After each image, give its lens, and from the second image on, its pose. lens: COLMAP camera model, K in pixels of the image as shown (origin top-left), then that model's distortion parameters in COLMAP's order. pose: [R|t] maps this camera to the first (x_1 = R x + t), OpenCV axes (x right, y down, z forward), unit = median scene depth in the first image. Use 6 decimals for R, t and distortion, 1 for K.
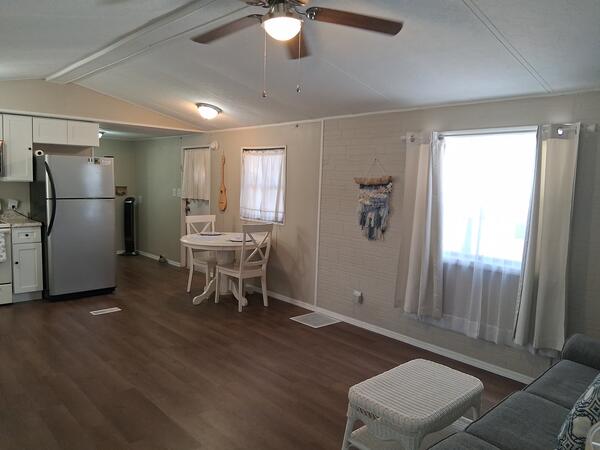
lens RADIAL K [[453.3, 0, 301.4], [0, 453.3, 226.1], [0, 0, 1]] dist [0.077385, -0.121395]
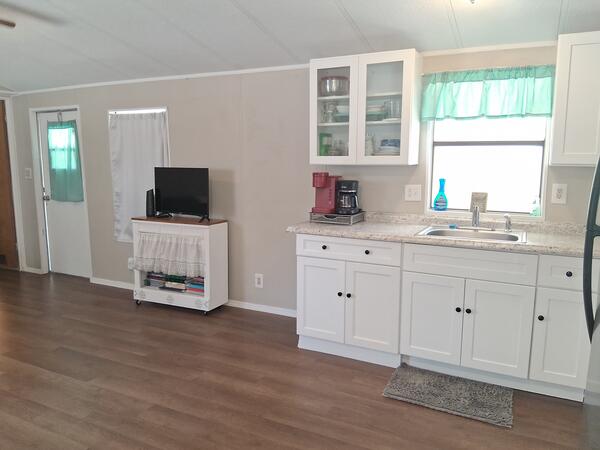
lens RADIAL K [[453.3, 0, 302.6], [0, 453.3, 226.3], [0, 0, 1]] dist [0.077385, -0.121395]
pose [[-0.929102, 0.024859, -0.368986, -0.270560], [-0.064898, 0.971297, 0.228848, -0.113576], [0.364084, 0.236569, -0.900821, 1.184476]]
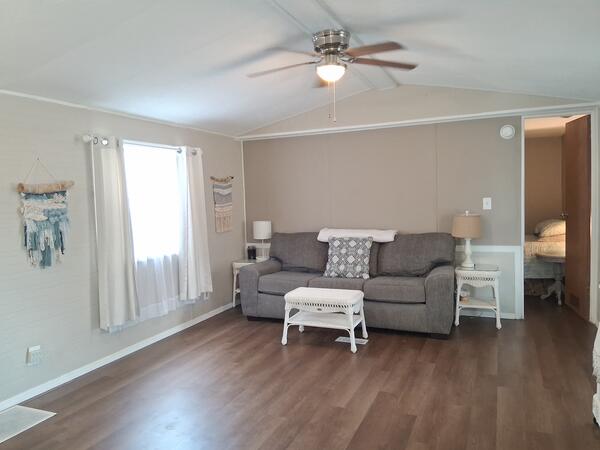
lens RADIAL K [[453.3, 0, 298.2], [0, 453.3, 226.9], [0, 0, 1]] dist [0.077385, -0.121395]
pose [[-0.405025, -0.082127, 0.910610, -0.609462], [0.109635, 0.984409, 0.137547, -0.081376], [-0.907709, 0.155545, -0.389706, 0.802158]]
